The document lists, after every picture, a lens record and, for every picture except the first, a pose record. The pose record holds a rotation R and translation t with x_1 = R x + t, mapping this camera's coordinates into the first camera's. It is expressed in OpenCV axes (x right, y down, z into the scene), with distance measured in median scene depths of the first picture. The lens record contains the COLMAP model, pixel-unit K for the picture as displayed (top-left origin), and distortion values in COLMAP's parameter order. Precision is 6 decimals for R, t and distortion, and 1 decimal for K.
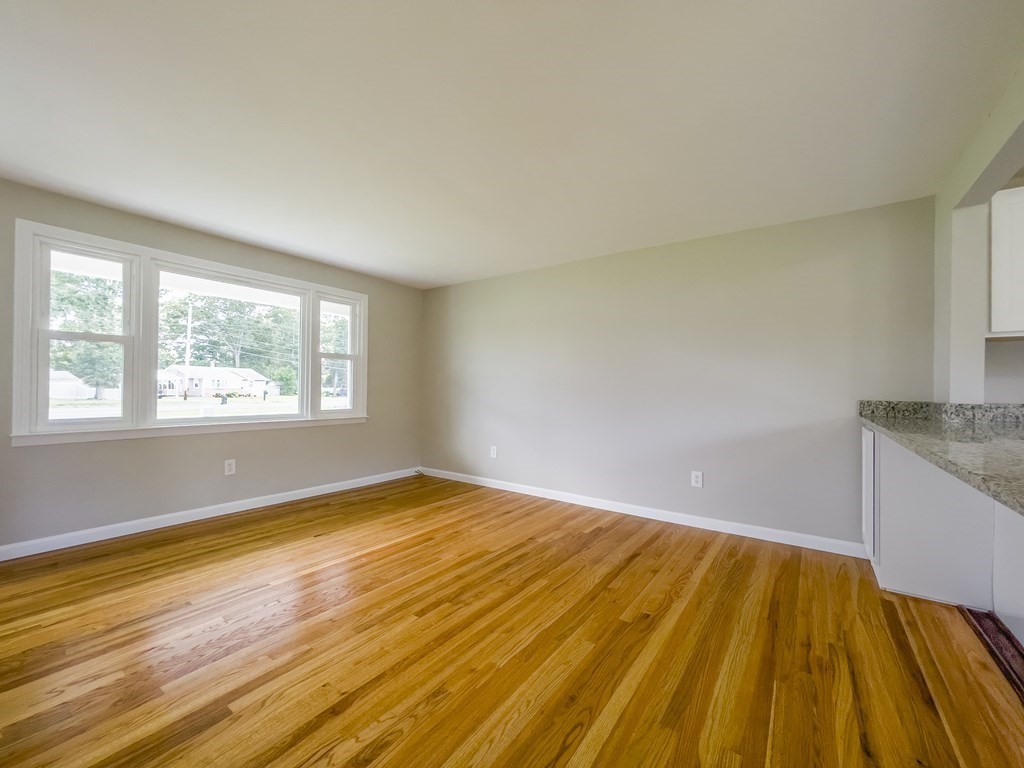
lens RADIAL K [[415.7, 0, 513.0], [0, 415.7, 389.4], [0, 0, 1]] dist [-0.000835, 0.000013]
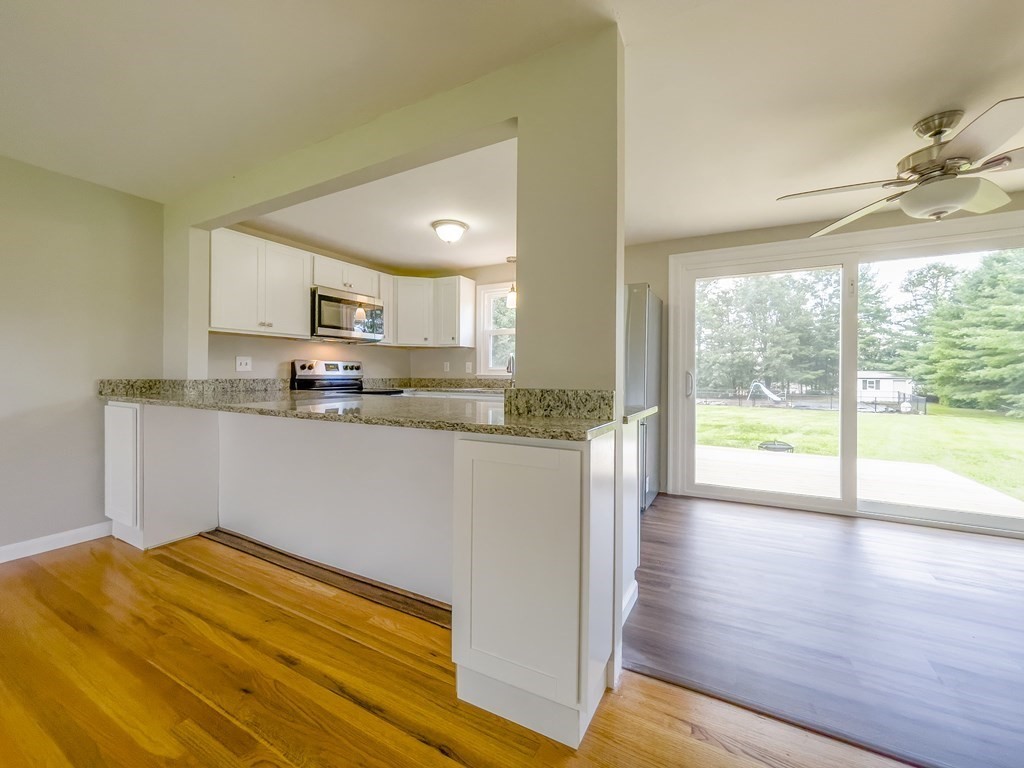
lens RADIAL K [[421.3, 0, 514.3], [0, 421.3, 390.1], [0, 0, 1]] dist [-0.035982, 0.018430]
pose [[-0.146955, -0.049287, 0.987914, -0.354942], [-0.006196, 0.998784, 0.048908, -0.003370], [-0.989124, 0.001066, -0.147082, 0.209549]]
